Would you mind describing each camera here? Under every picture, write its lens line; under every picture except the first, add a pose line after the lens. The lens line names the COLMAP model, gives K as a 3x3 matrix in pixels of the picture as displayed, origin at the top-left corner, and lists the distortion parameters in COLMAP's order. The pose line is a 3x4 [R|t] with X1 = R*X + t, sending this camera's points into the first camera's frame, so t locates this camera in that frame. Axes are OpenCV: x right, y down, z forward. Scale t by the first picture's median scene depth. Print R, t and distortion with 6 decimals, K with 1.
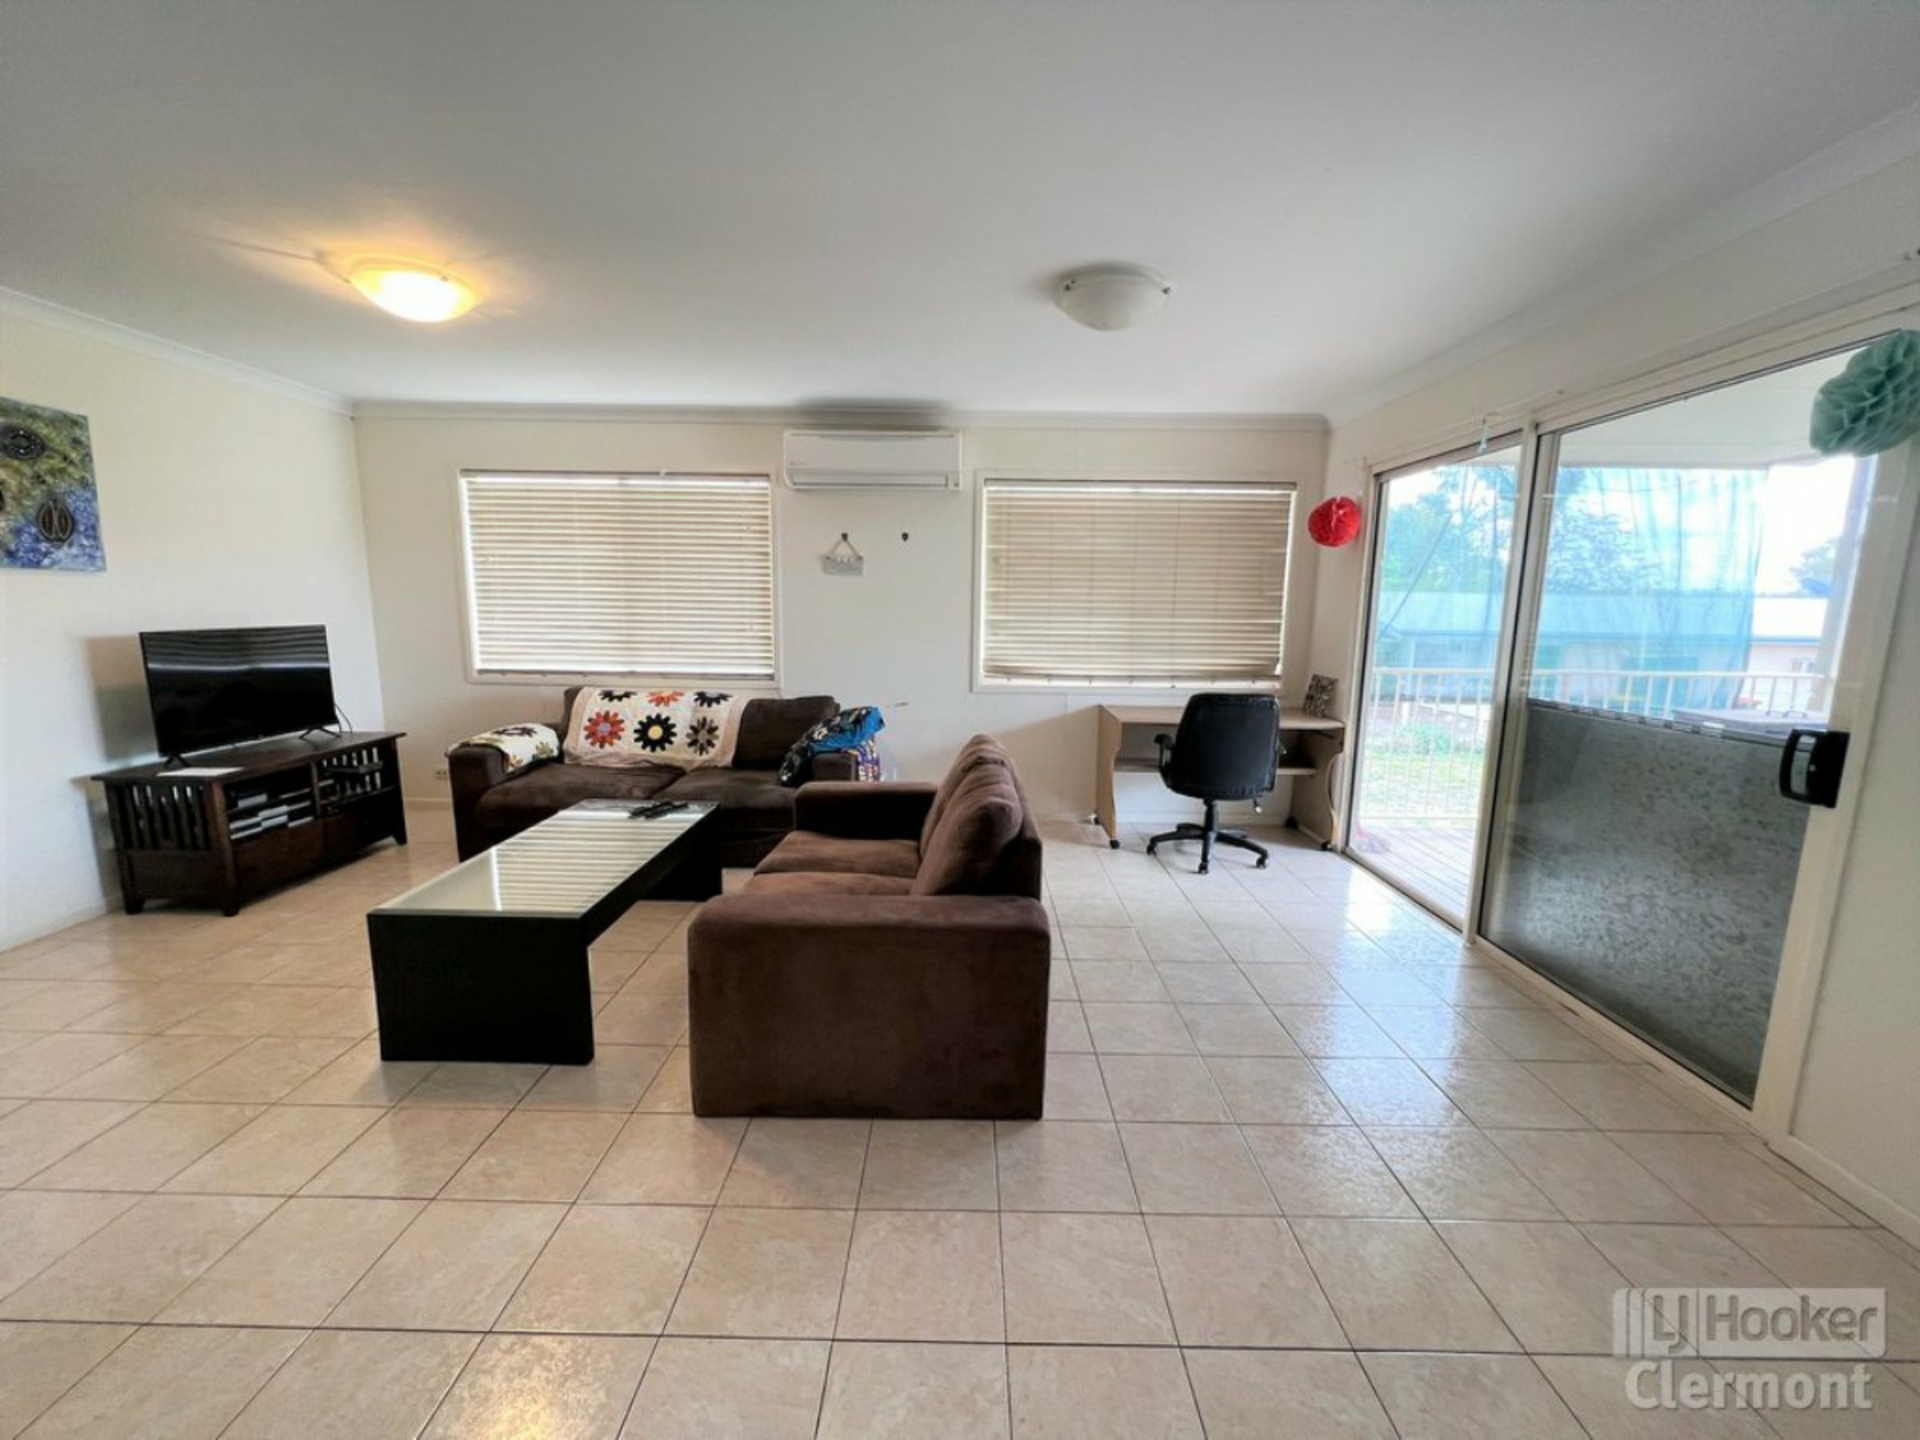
lens RADIAL K [[789.8, 0, 960.0], [0, 789.8, 720.0], [0, 0, 1]] dist [-0.001583, -0.000409]
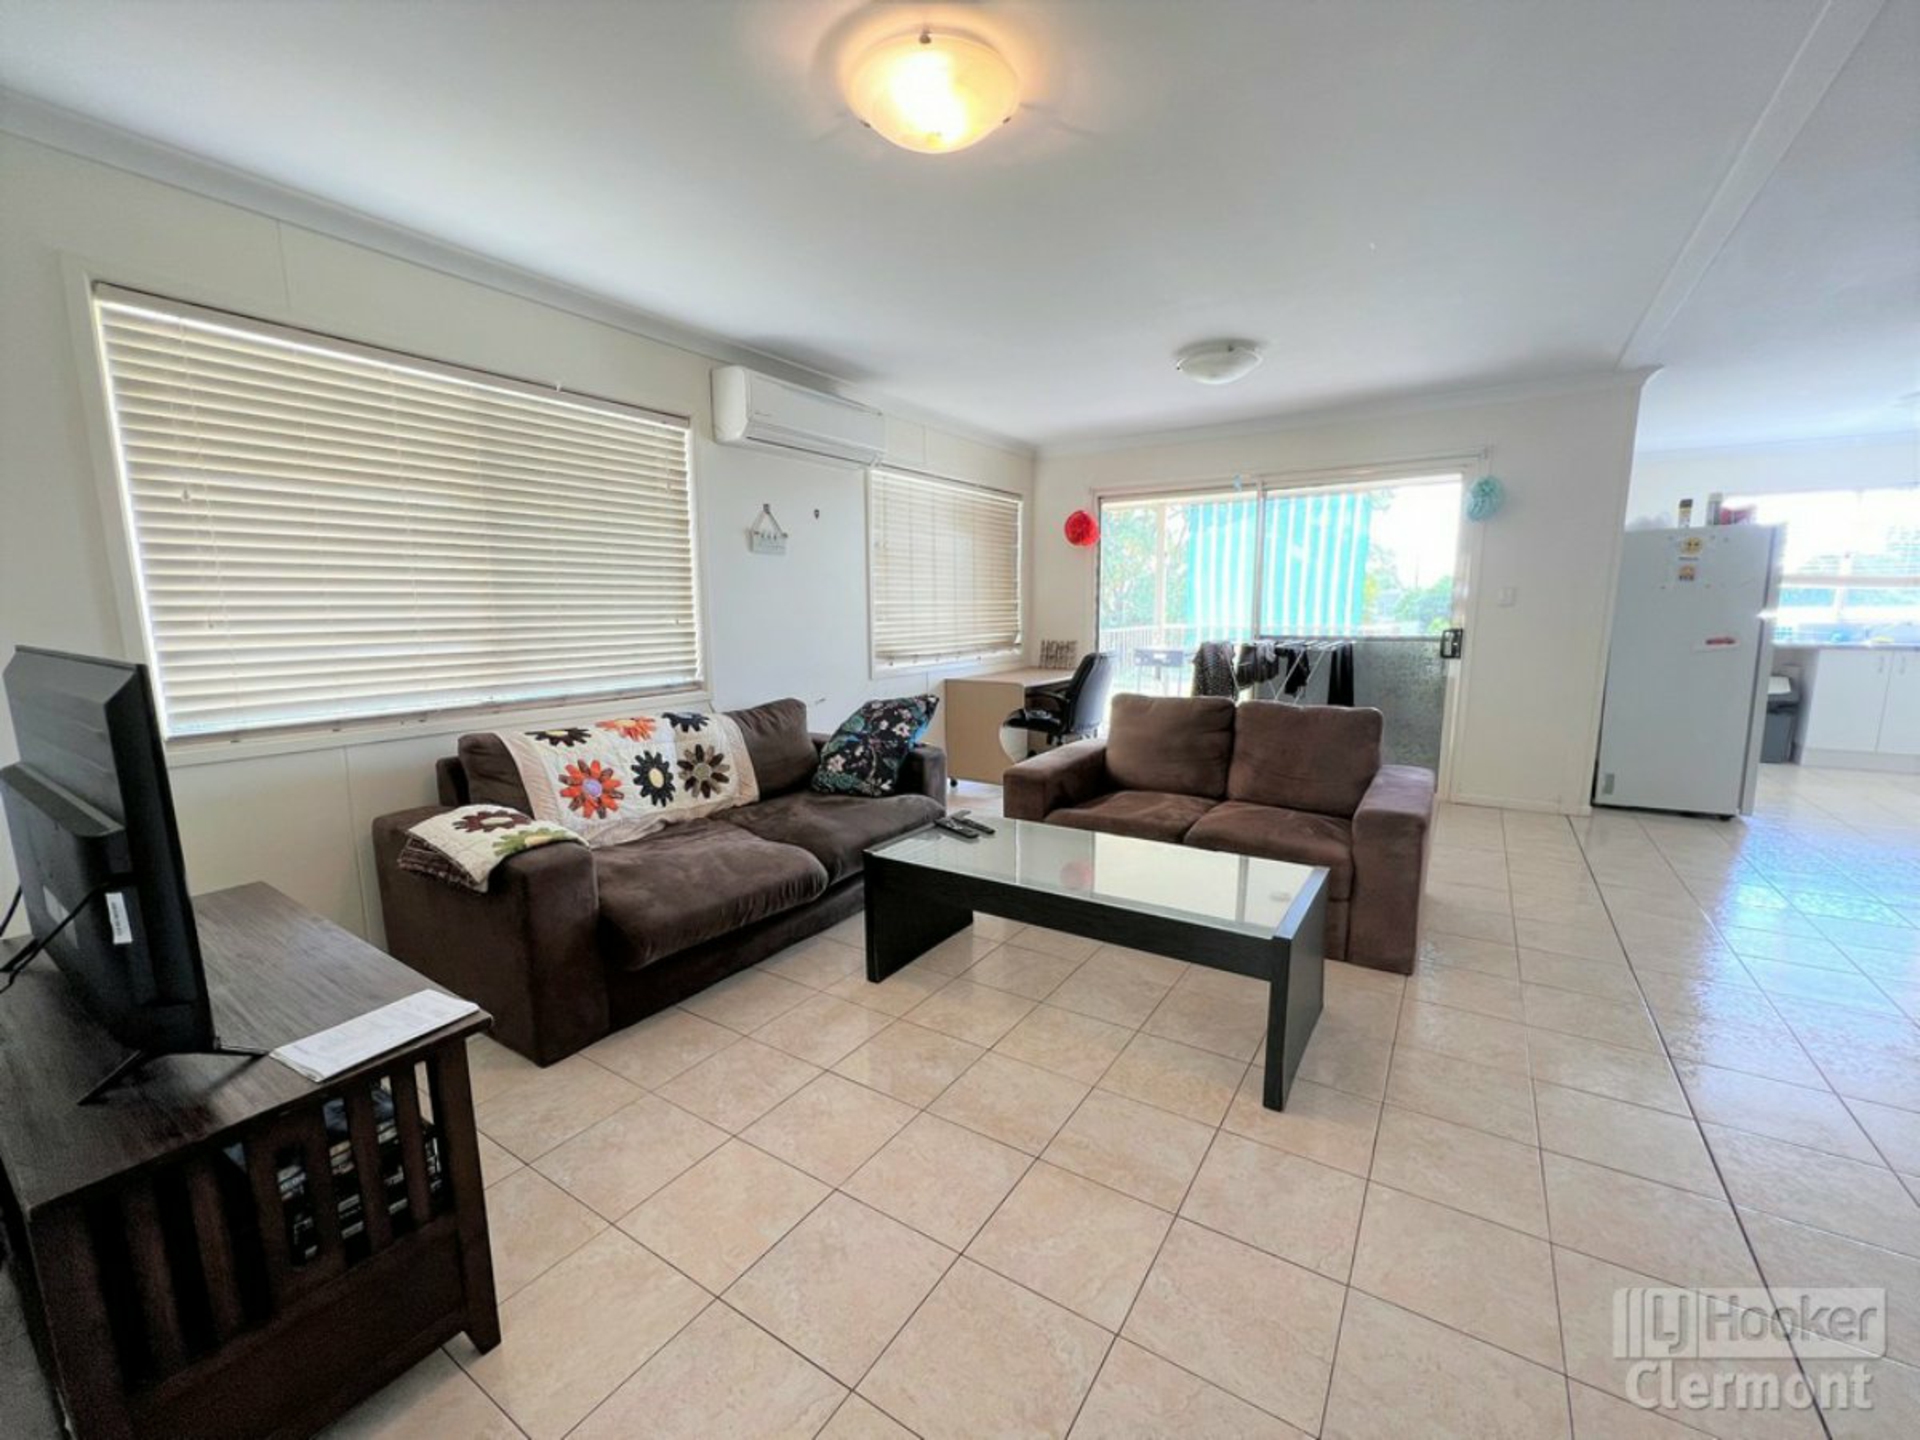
lens RADIAL K [[789.8, 0, 960.0], [0, 789.8, 720.0], [0, 0, 1]] dist [-0.001583, -0.000409]
pose [[0.539264, -0.140813, 0.830280, -0.786889], [0.141851, 0.987023, 0.075264, -0.046618], [-0.830104, 0.077189, 0.552241, 0.399929]]
